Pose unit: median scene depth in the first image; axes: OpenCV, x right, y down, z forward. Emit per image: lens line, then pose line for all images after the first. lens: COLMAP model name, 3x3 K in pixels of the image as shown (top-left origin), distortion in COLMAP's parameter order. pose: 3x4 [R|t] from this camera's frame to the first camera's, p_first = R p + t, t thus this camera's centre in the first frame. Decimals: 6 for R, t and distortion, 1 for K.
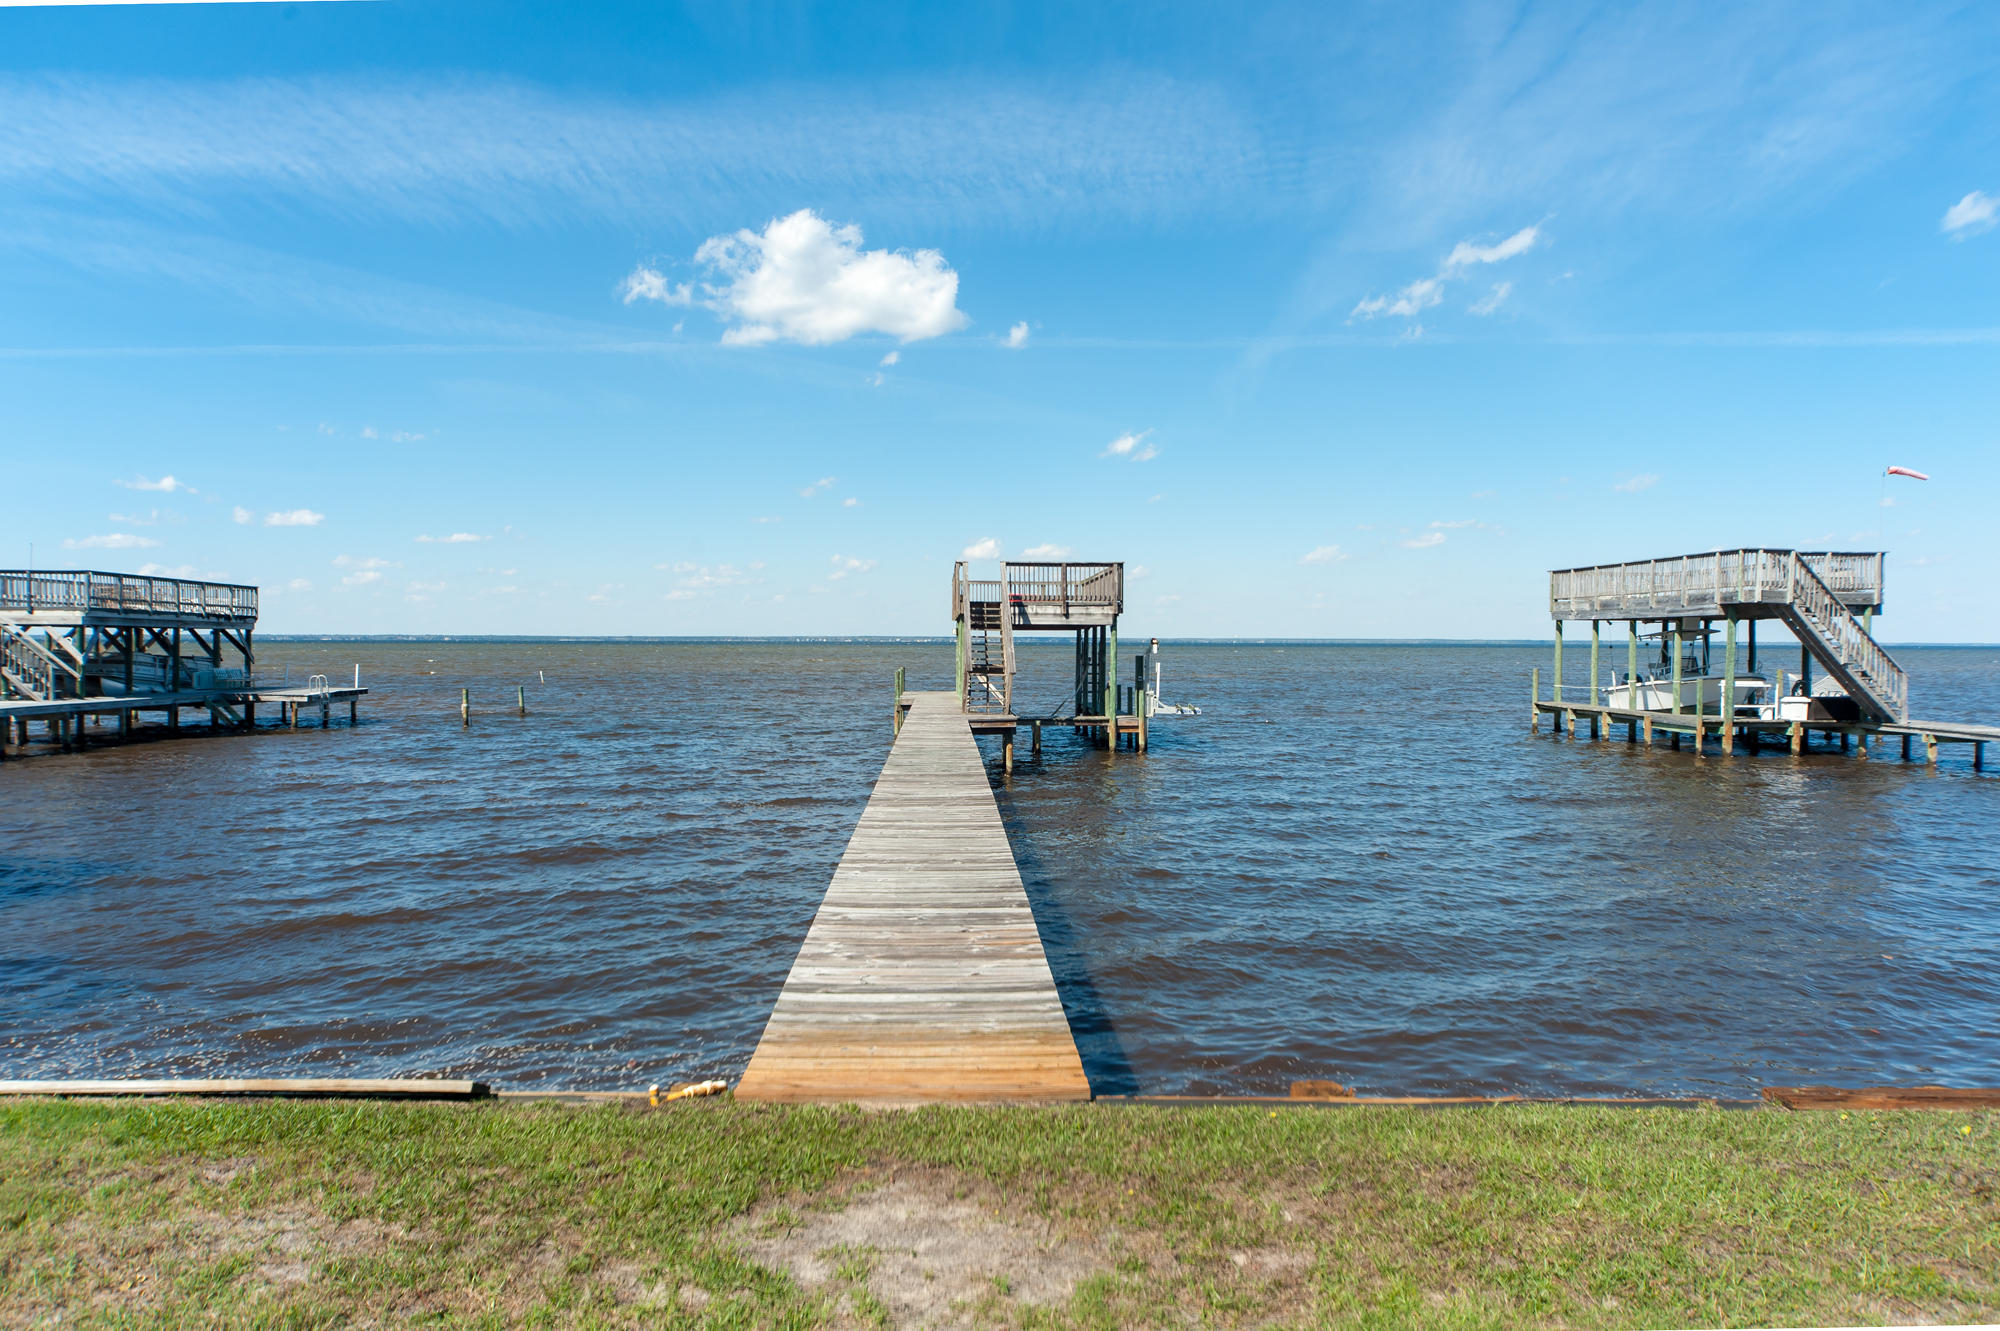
lens RADIAL K [[1298.1, 0, 1000.0], [0, 1298.1, 665.5], [0, 0, 1]] dist [0.000236, -0.001559]
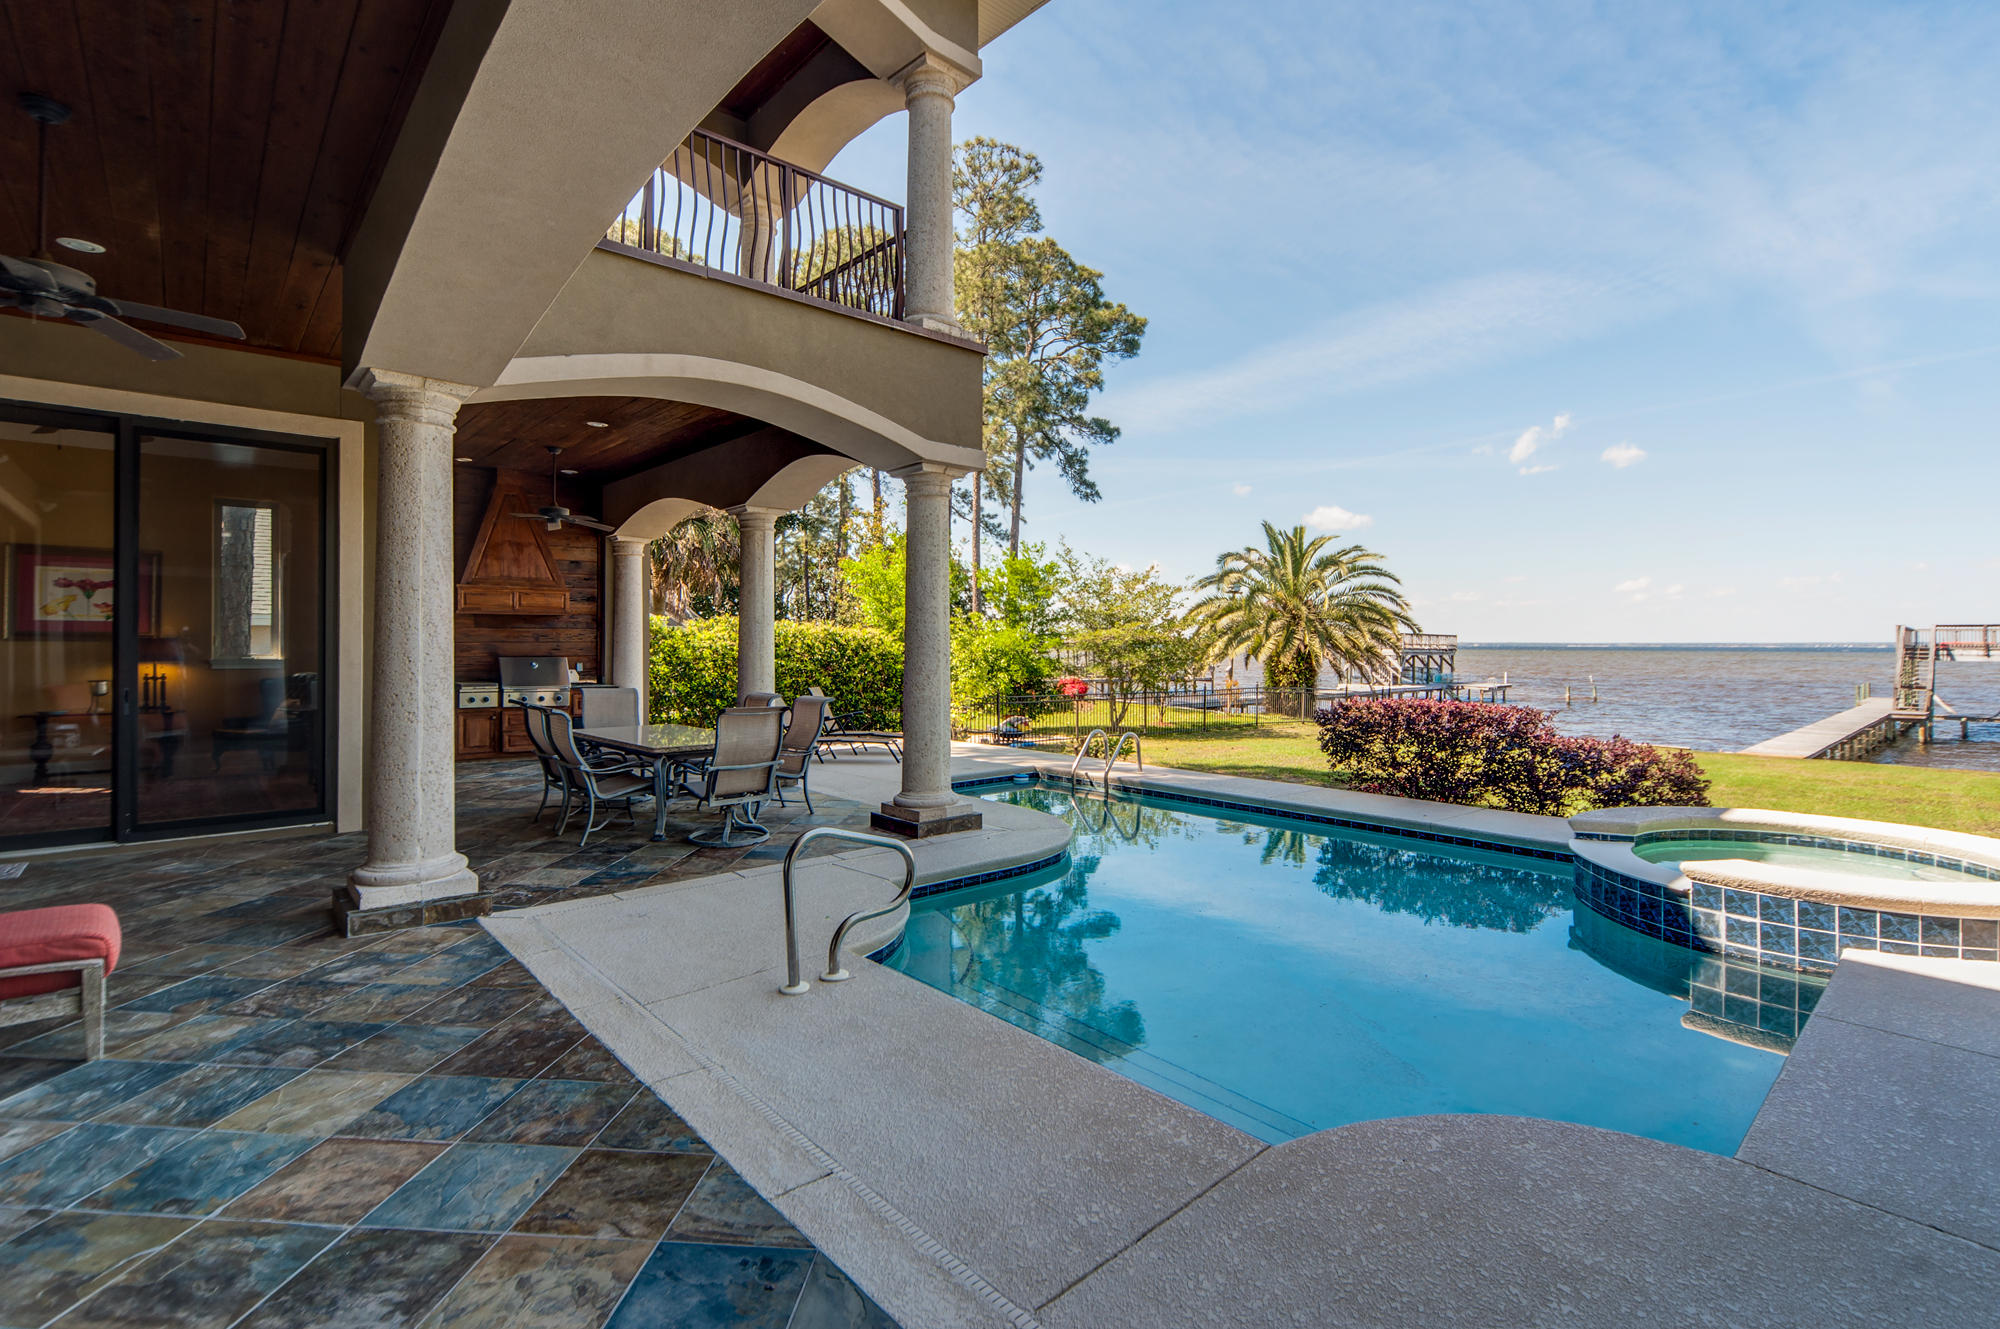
lens RADIAL K [[916.2, 0, 993.3], [0, 916.2, 637.4], [0, 0, 1]] dist [-0.000119, -0.000254]
pose [[0.648874, -0.006278, -0.760870, 0.115364], [-0.017829, 0.999566, -0.023452, -0.011517], [0.760687, 0.028783, 0.648481, -0.728307]]
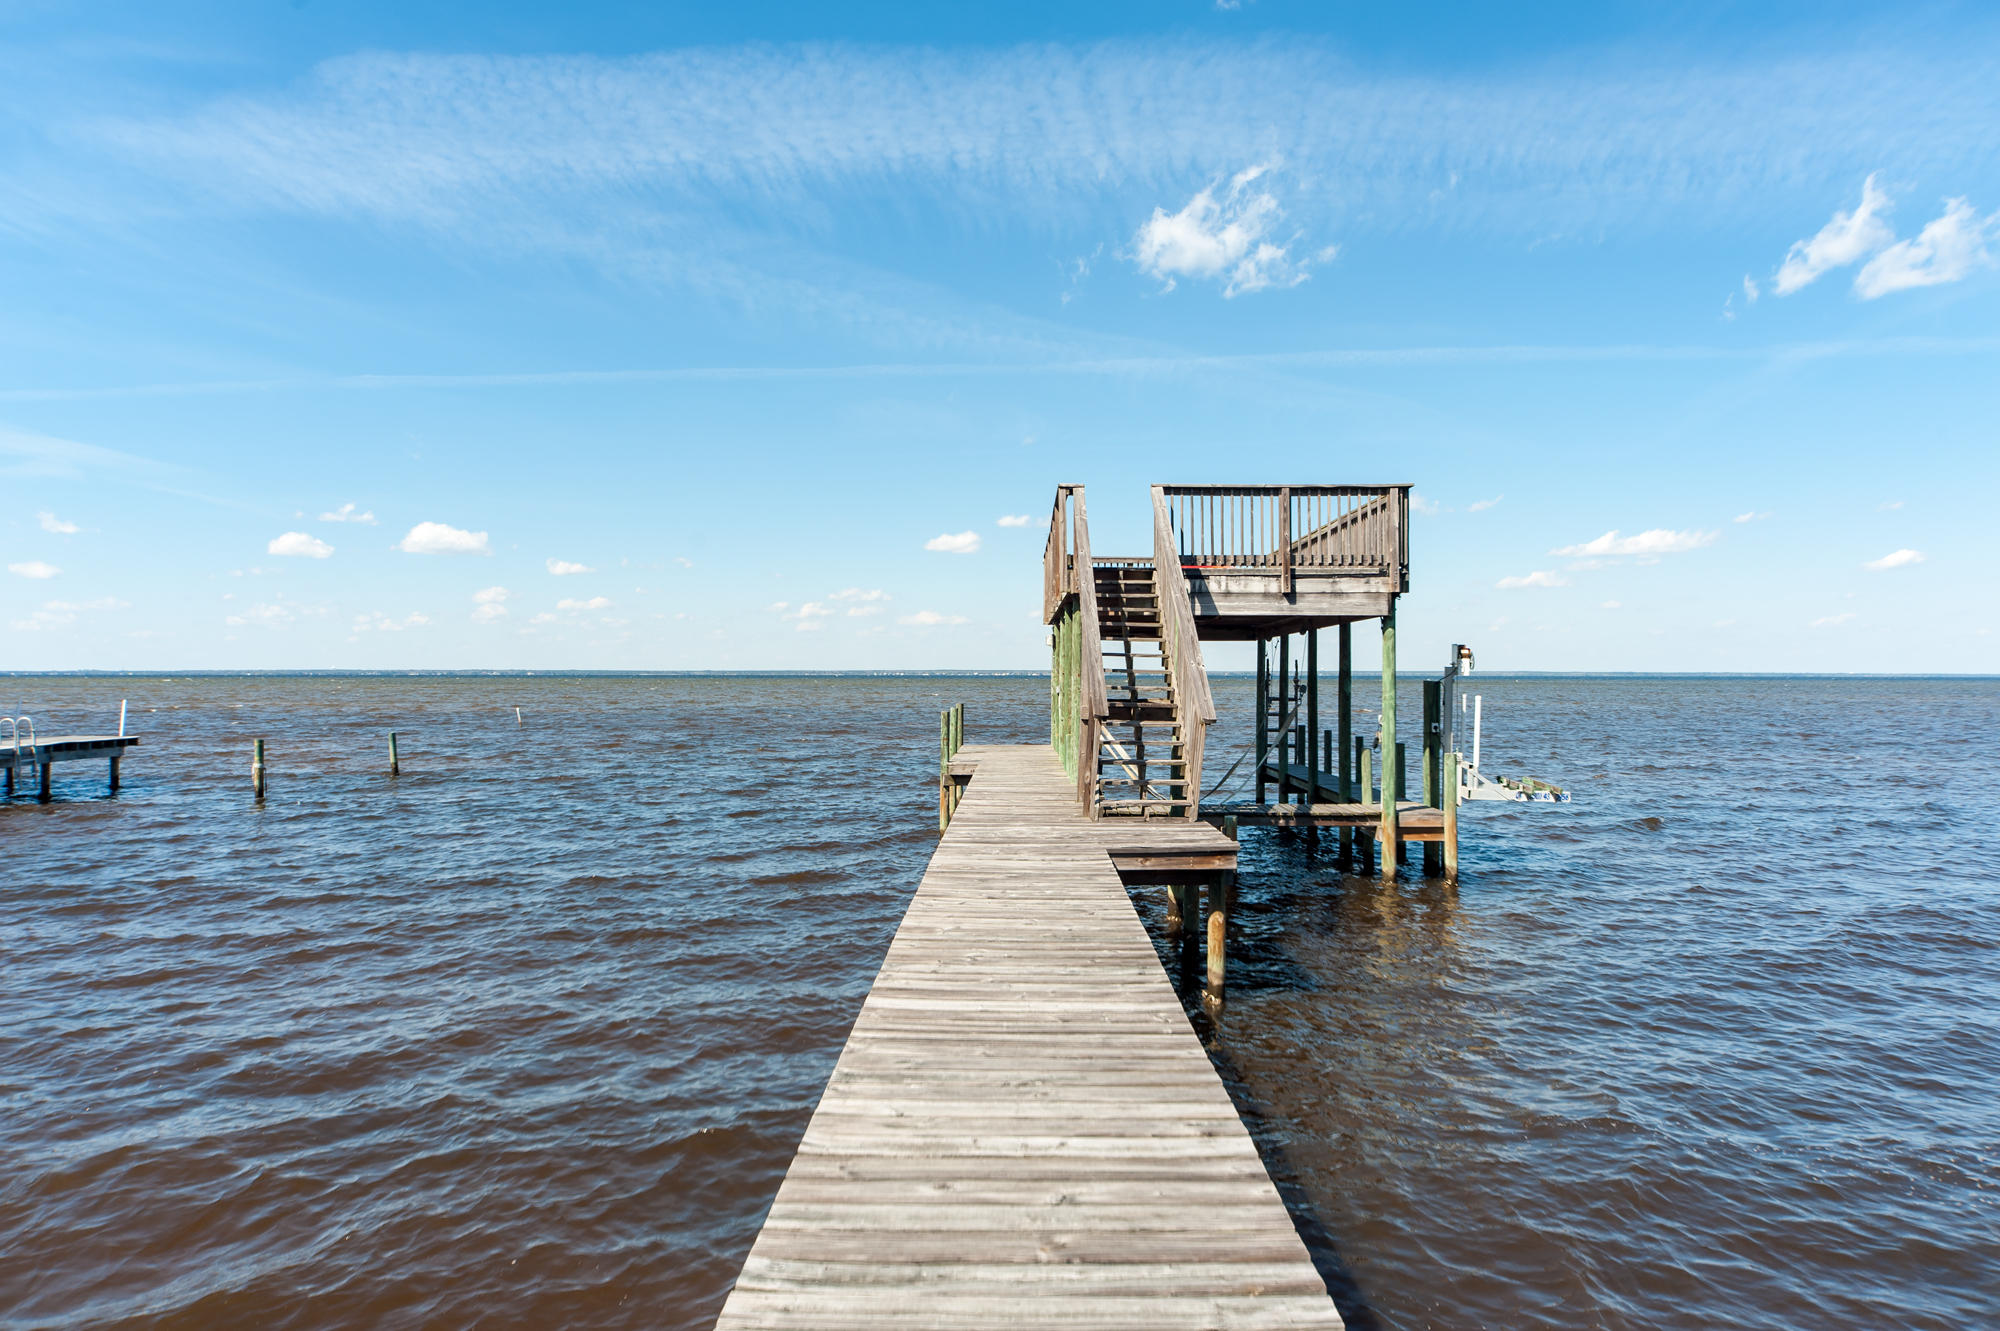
lens RADIAL K [[1298.1, 0, 1000.0], [0, 1298.1, 665.5], [0, 0, 1]] dist [0.000236, -0.001559]
pose [[0.998279, -0.001499, -0.058616, -0.027380], [-0.000056, 0.999648, -0.026529, -0.000589], [0.058635, 0.026486, 0.997928, 0.508197]]
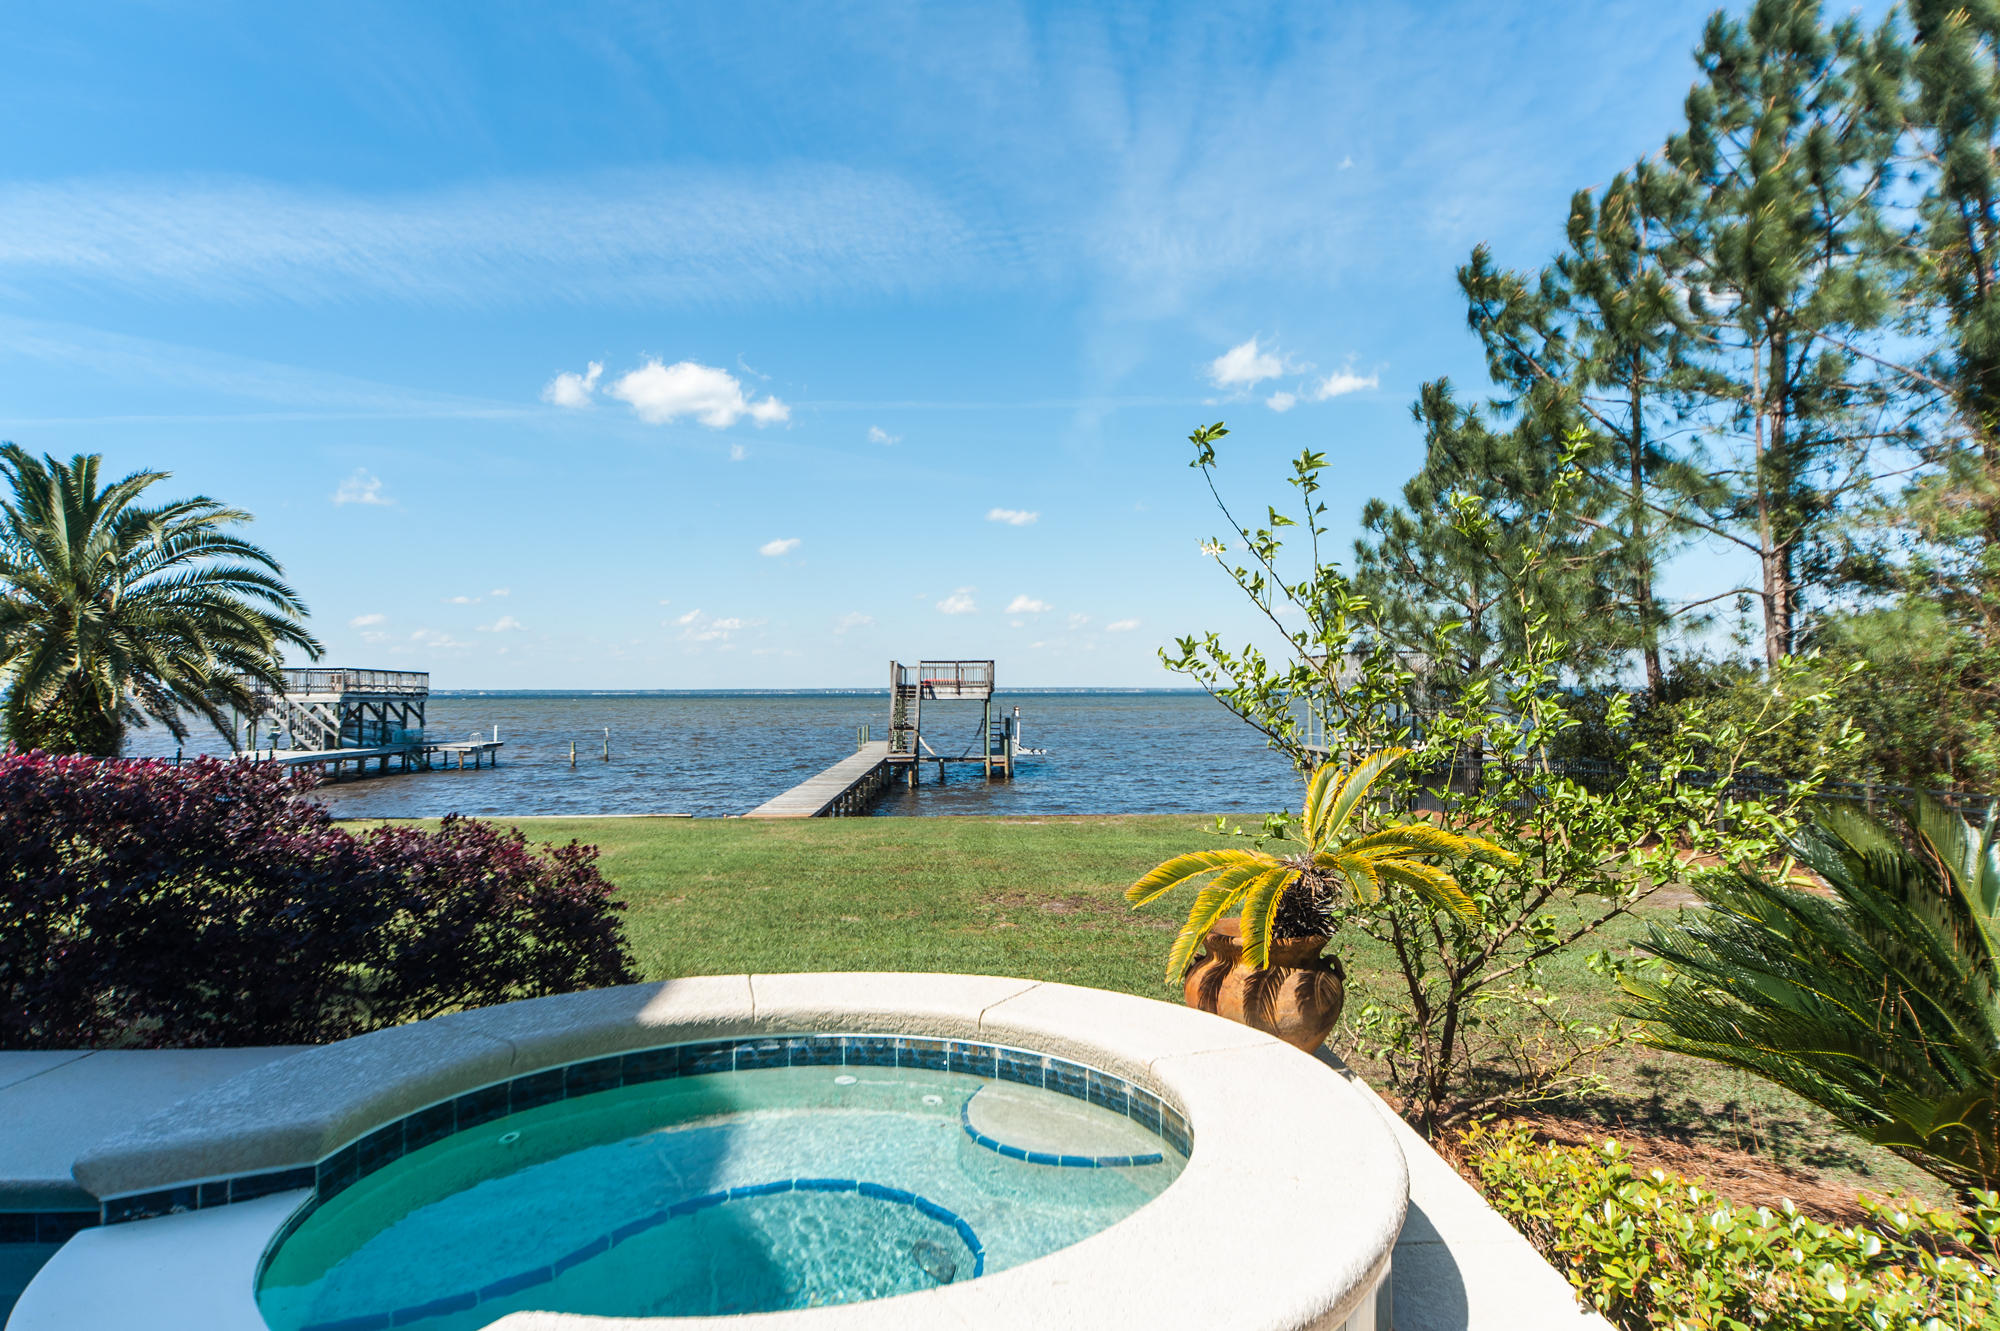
lens RADIAL K [[1273.8, 0, 1014.2], [0, 1273.8, 675.8], [0, 0, 1]] dist [0.001770, 0.000694]
pose [[0.999898, -0.006565, 0.012683, 0.098313], [0.007007, 0.999357, -0.035168, -0.004017], [-0.012444, 0.035253, 0.999301, -0.575261]]
